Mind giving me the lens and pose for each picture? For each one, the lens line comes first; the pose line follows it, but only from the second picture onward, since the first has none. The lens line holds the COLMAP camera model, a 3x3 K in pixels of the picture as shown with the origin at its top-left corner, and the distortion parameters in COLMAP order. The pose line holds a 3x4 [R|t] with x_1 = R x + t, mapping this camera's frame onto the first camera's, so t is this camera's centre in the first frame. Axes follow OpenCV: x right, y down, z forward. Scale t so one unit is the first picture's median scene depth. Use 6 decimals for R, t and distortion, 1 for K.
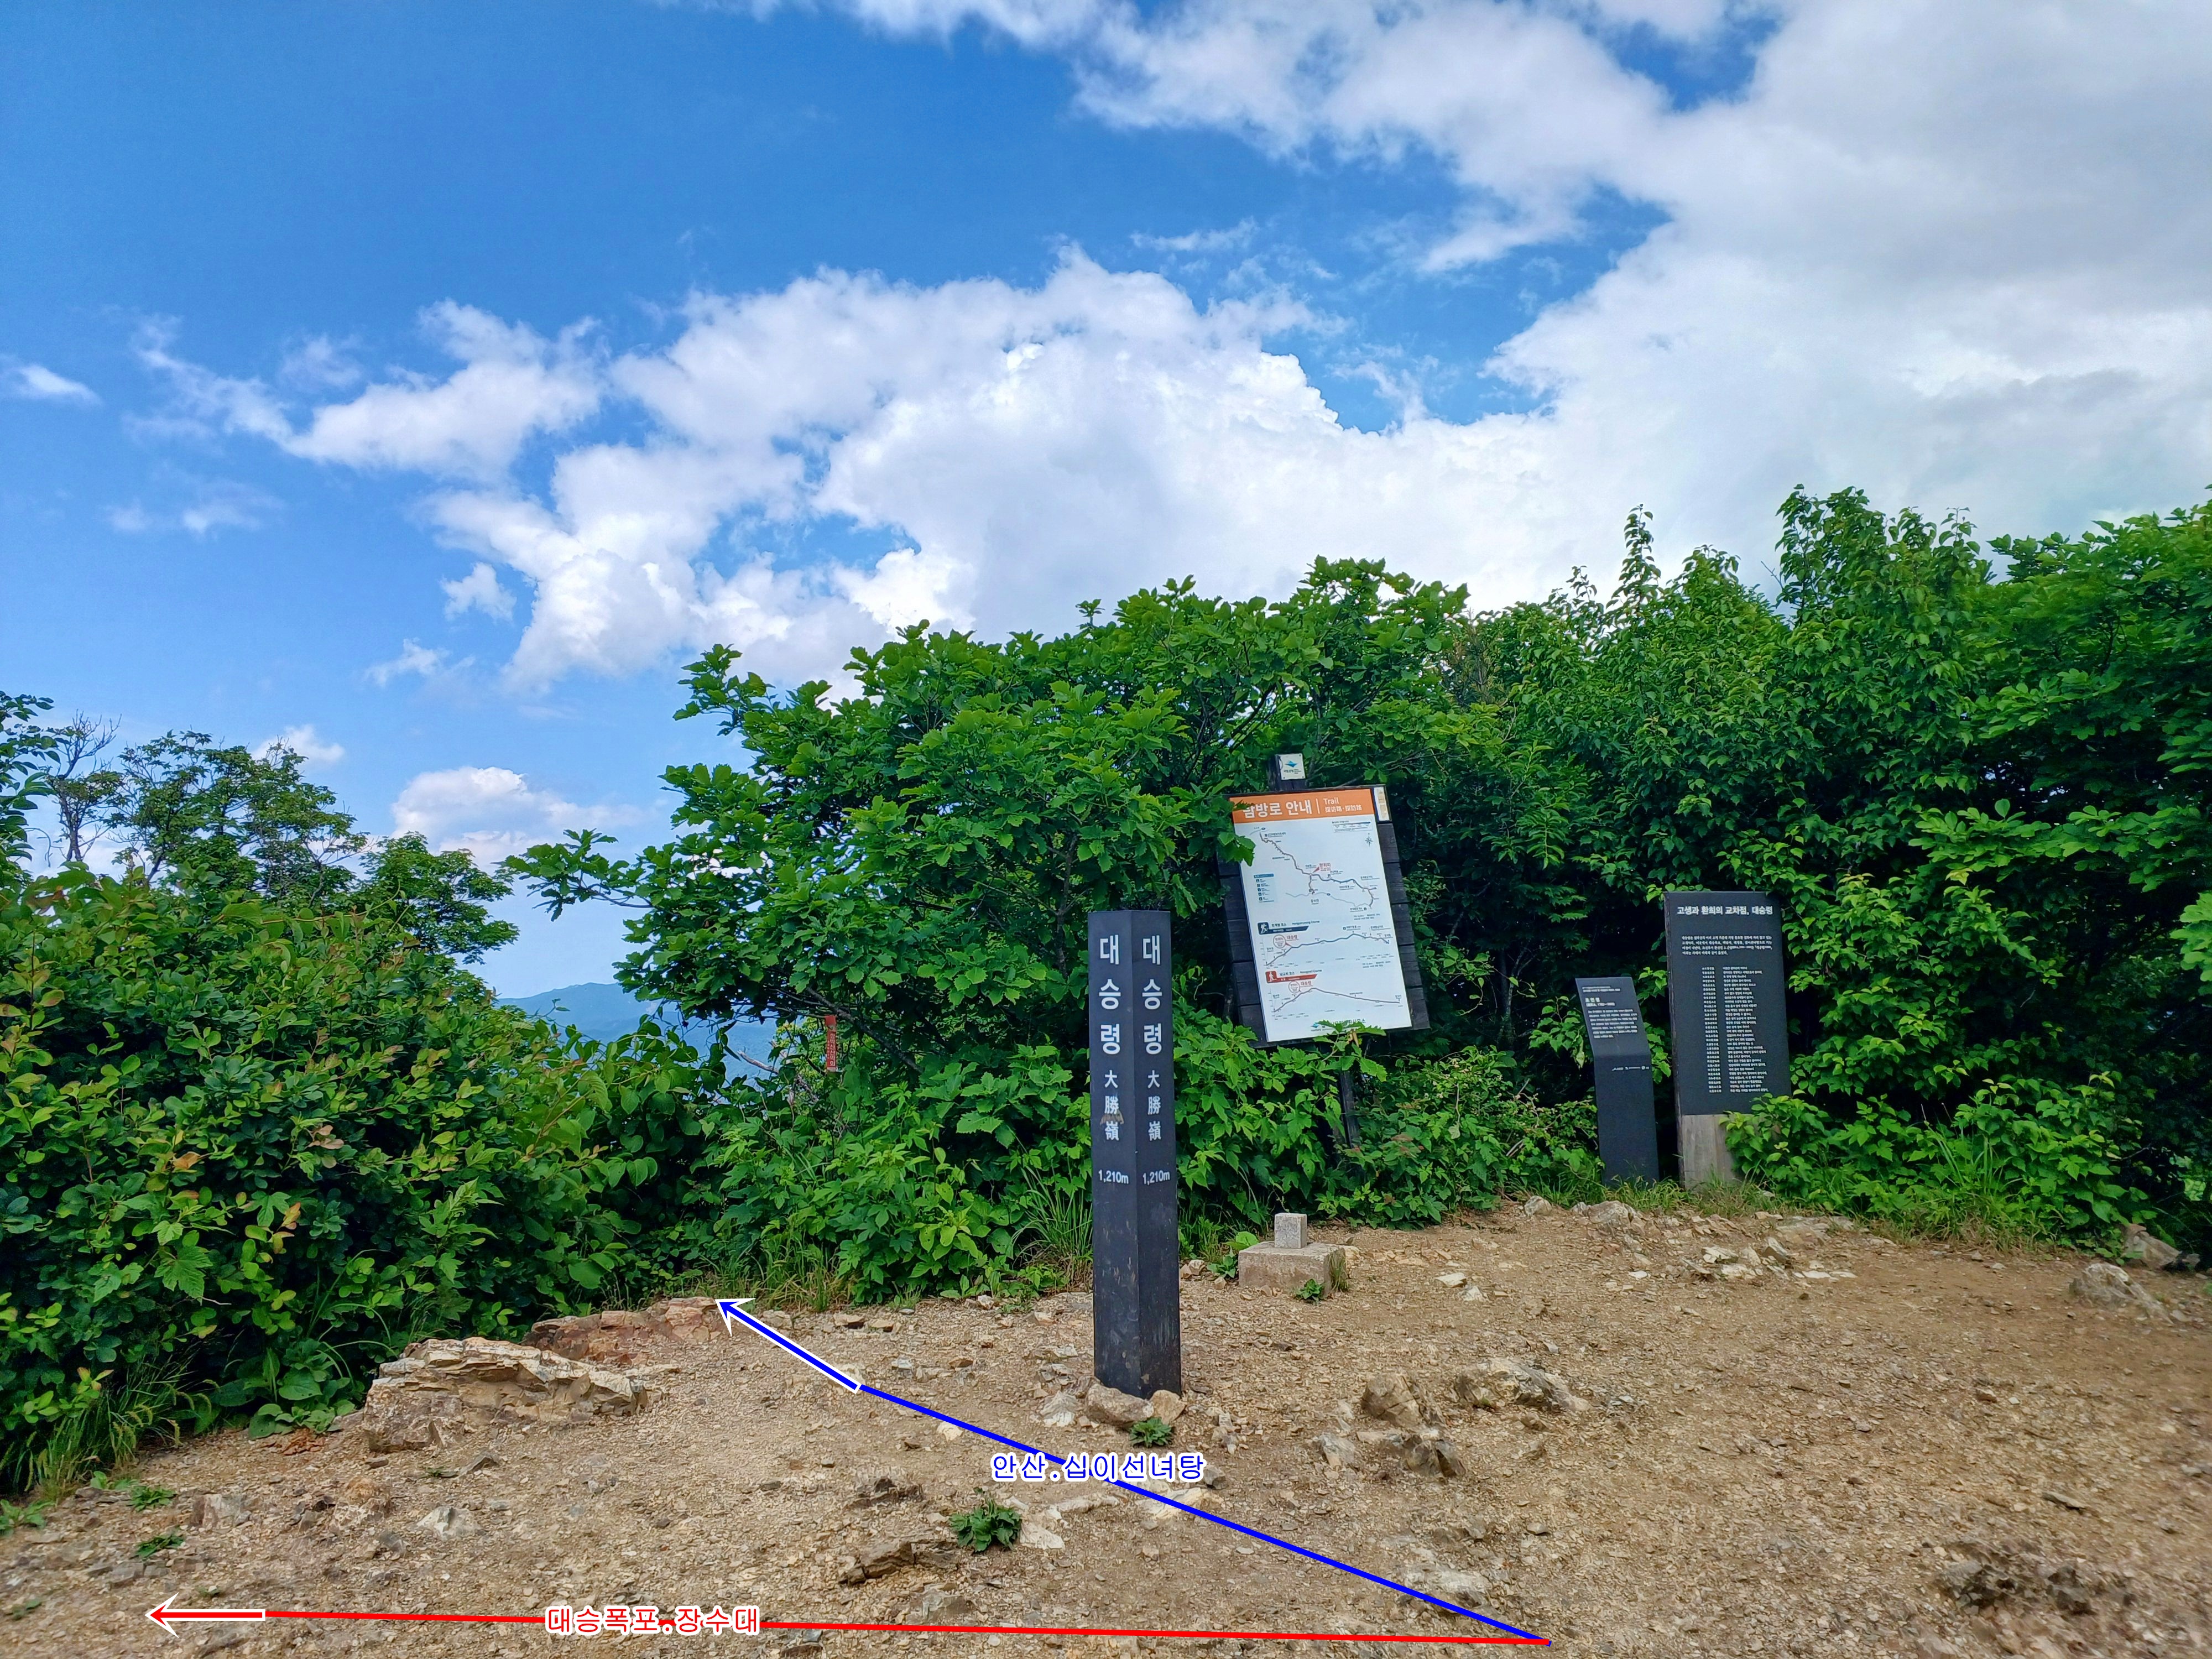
lens RADIAL K [[1519.2, 0, 1106.3], [0, 1519.2, 826.3], [0, 0, 1]] dist [0.001550, 0.000113]
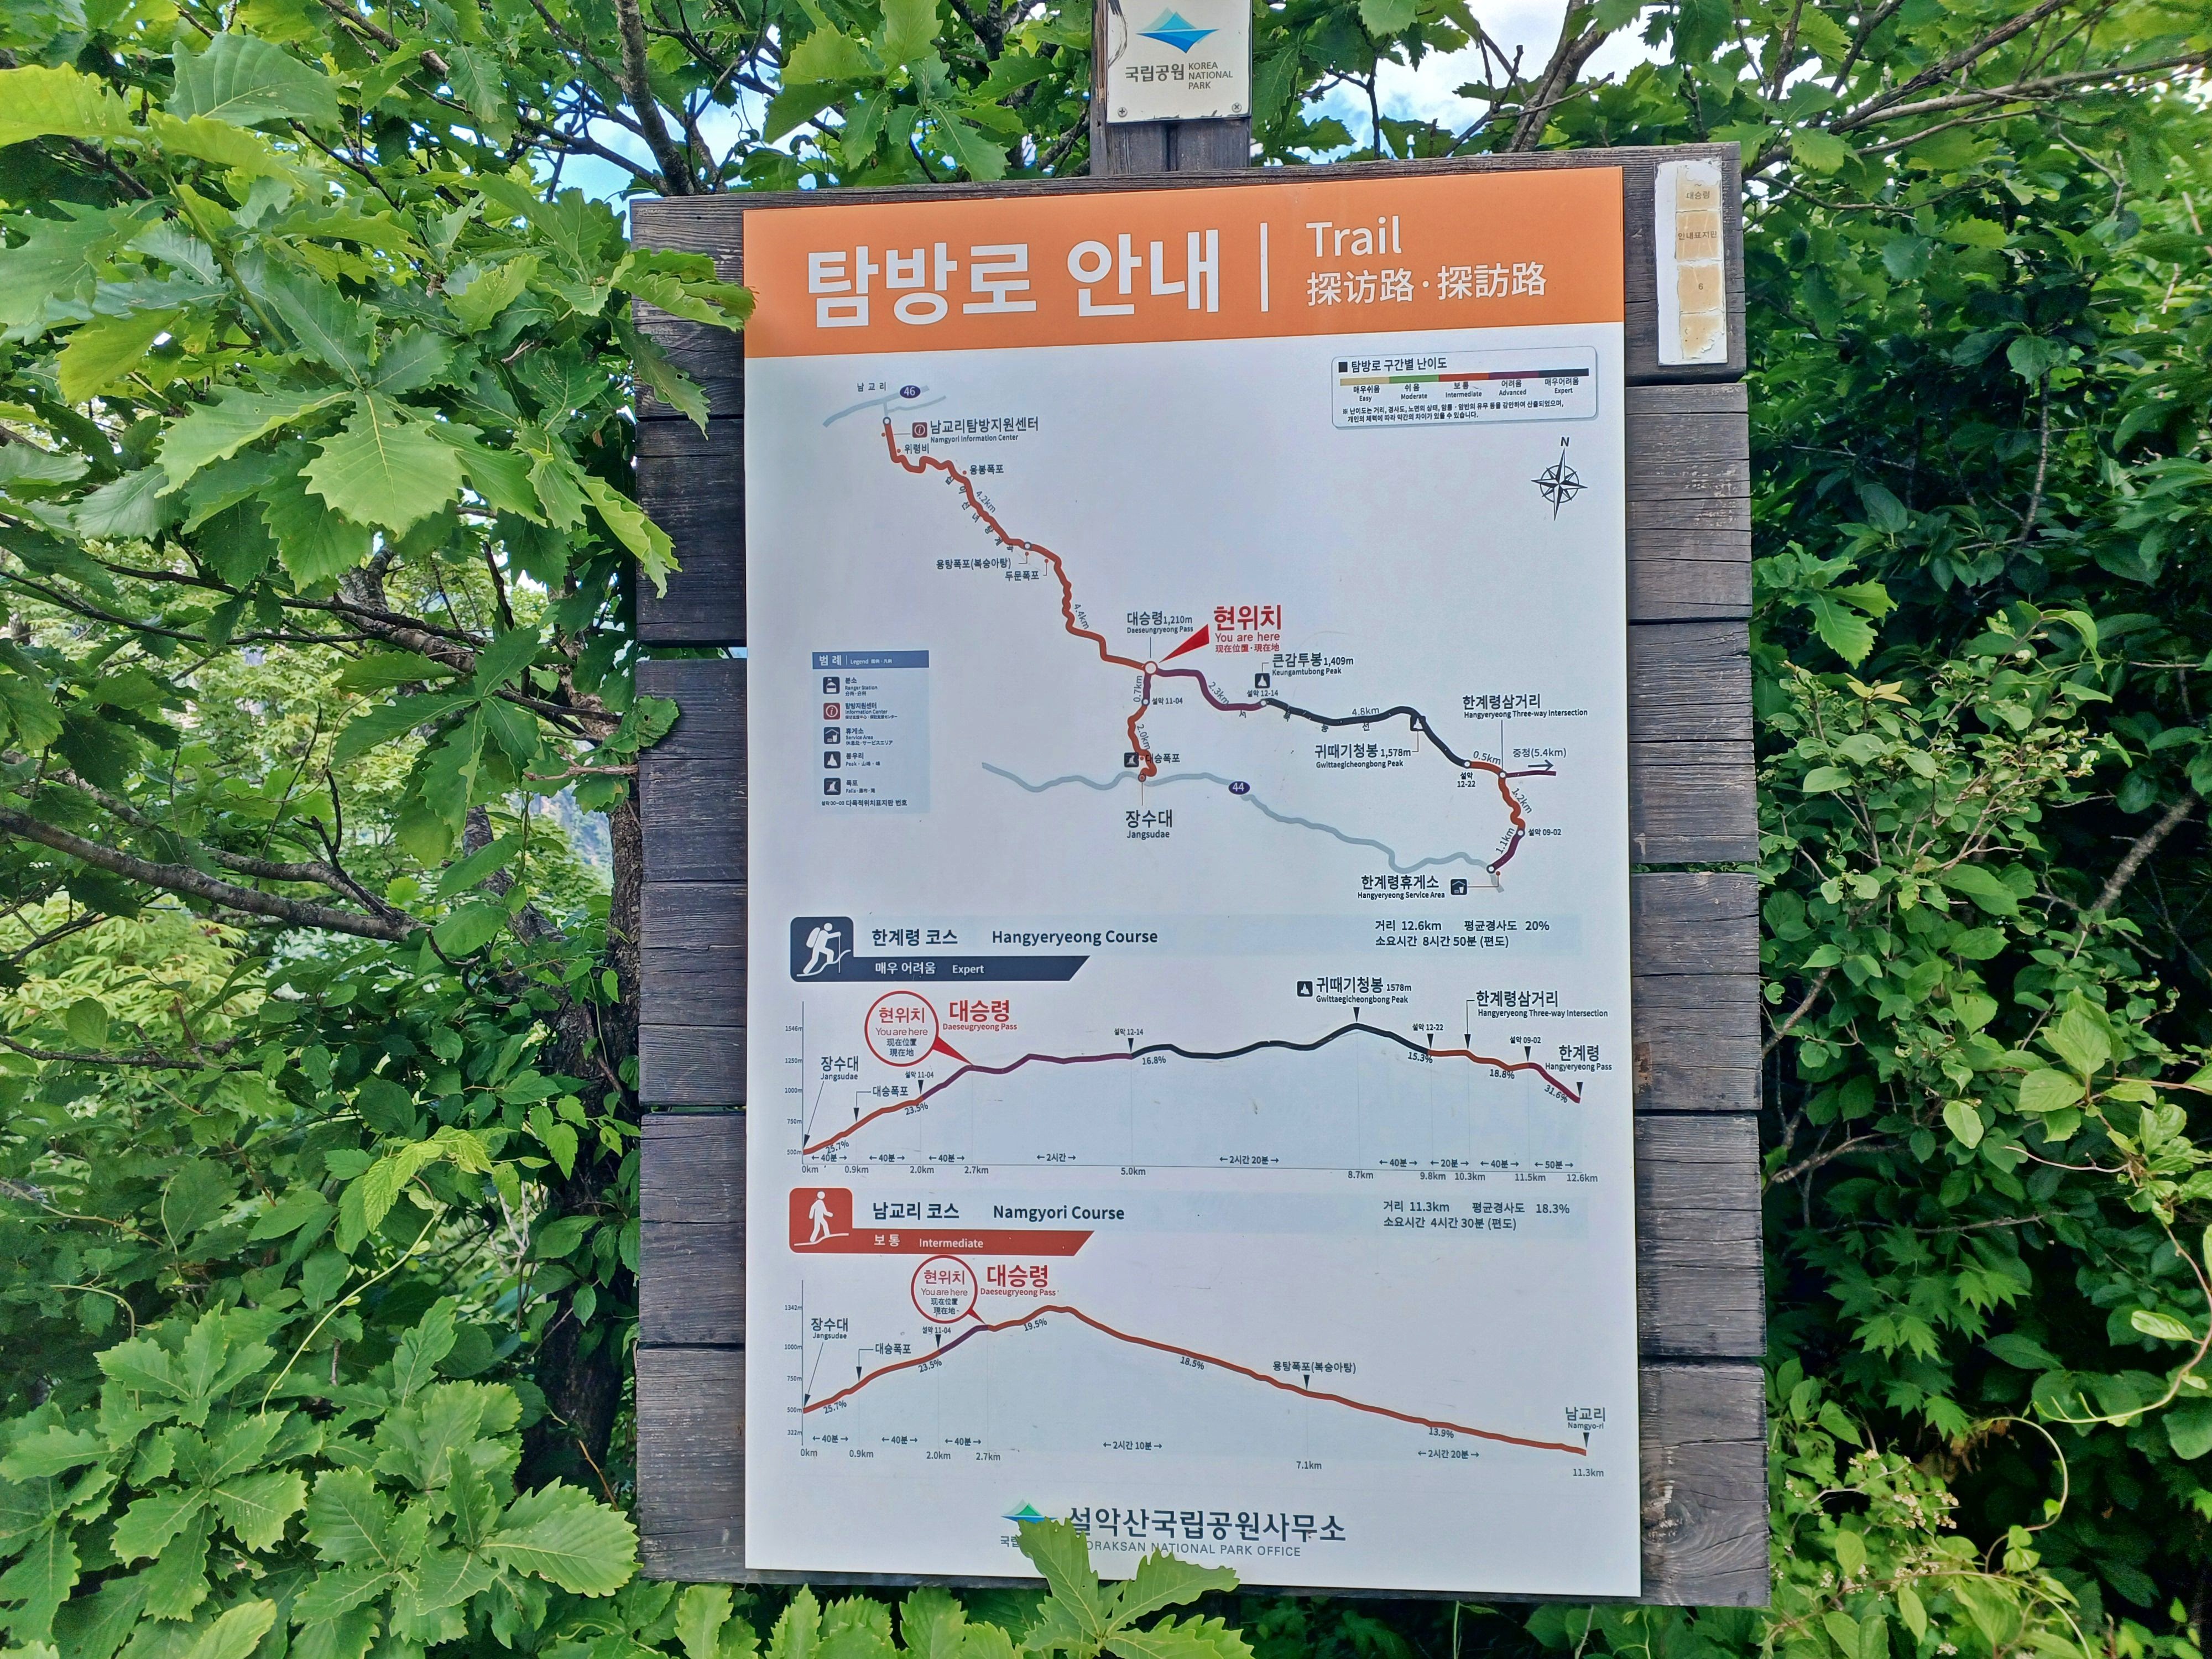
lens RADIAL K [[1519.2, 0, 1106.5], [0, 1519.2, 829.7], [0, 0, 1]] dist [0.001550, 0.000113]
pose [[0.916782, 0.119273, -0.381163, 0.183583], [-0.035588, 0.974966, 0.219488, 0.010985], [0.397800, -0.187658, 0.898075, 0.773129]]
